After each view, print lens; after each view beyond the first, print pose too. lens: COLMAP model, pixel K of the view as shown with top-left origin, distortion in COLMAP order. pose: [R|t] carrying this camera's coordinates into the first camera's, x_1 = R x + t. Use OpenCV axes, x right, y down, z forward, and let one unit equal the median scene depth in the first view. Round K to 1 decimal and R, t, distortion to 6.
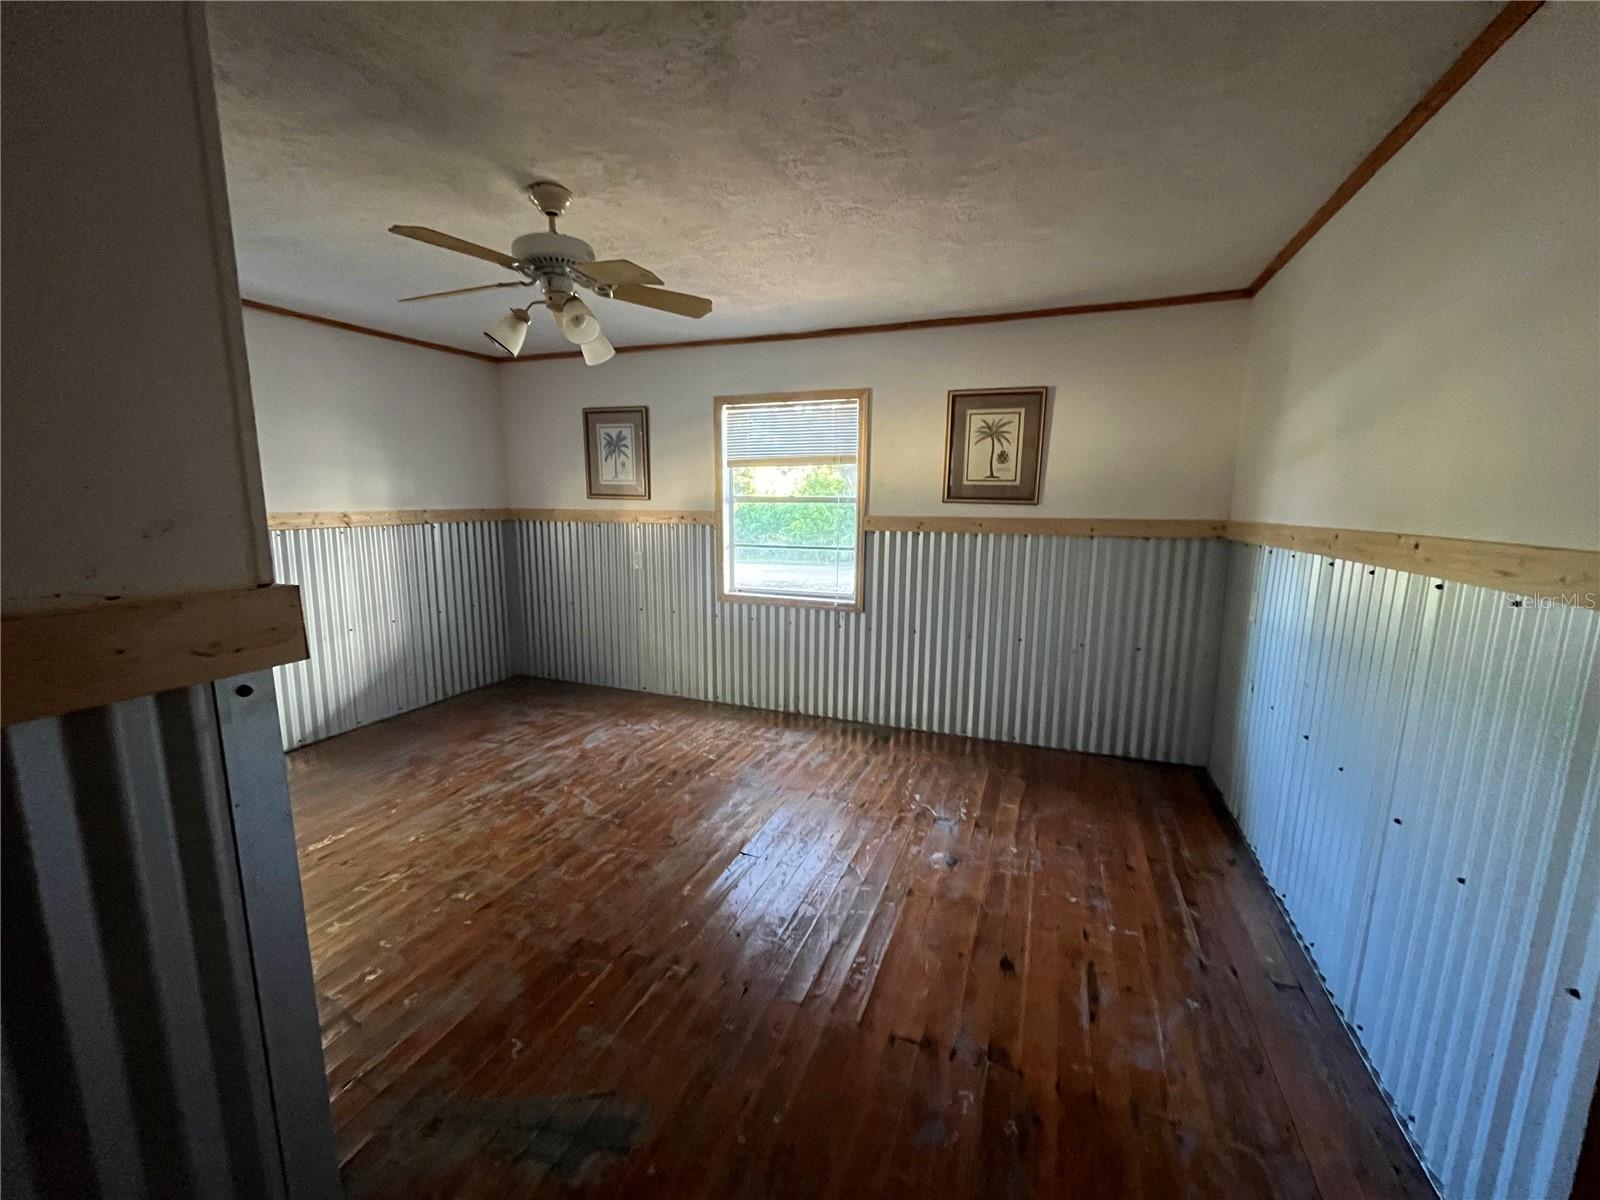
lens RADIAL K [[645.1, 0, 789.1], [0, 645.1, 601.6], [0, 0, 1]] dist [-0.000504, -0.000958]
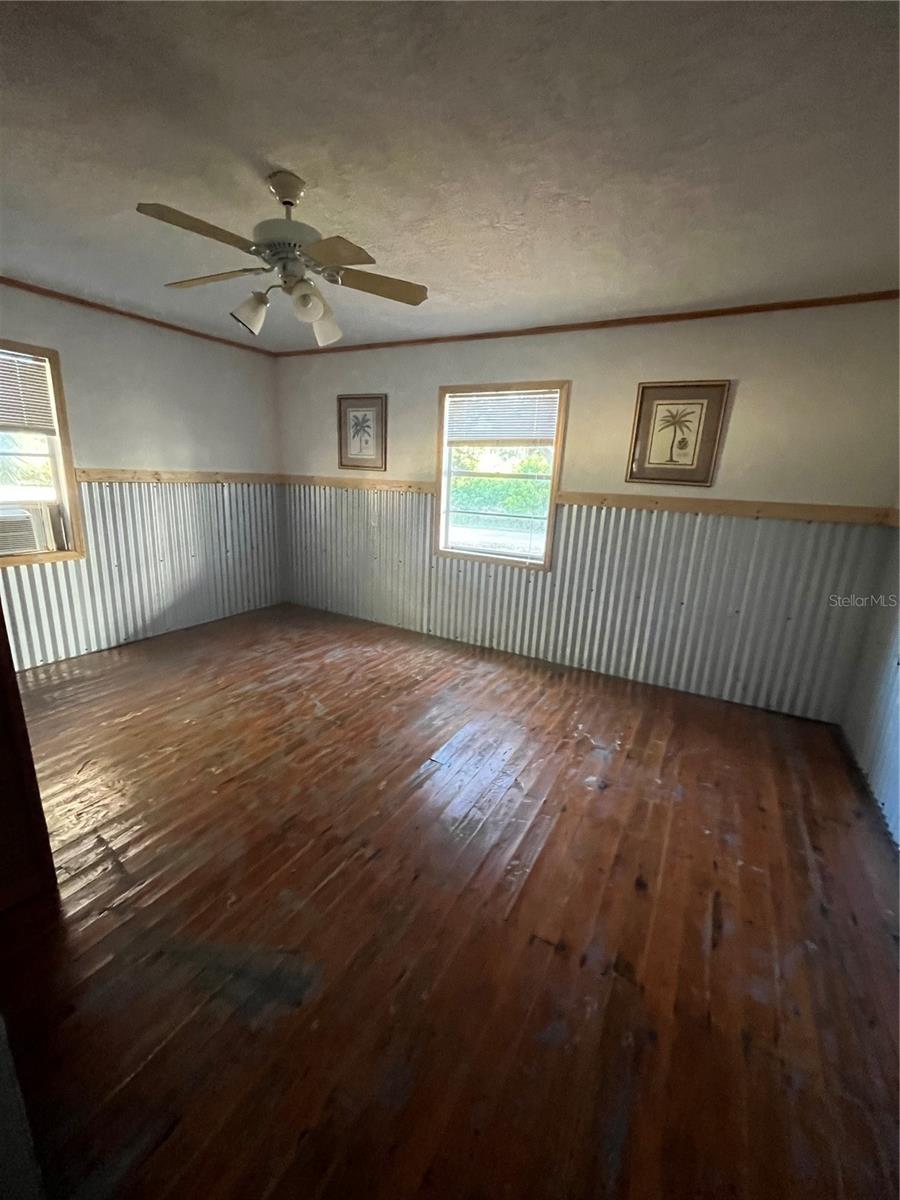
lens RADIAL K [[483.8, 0, 446.4], [0, 483.8, 597.9], [0, 0, 1]] dist [-0.000504, -0.000958]
pose [[0.991443, 0.068935, -0.110851, 0.034903], [-0.059522, 0.994507, 0.086100, -0.000883], [0.116178, -0.078765, 0.990100, 0.093987]]
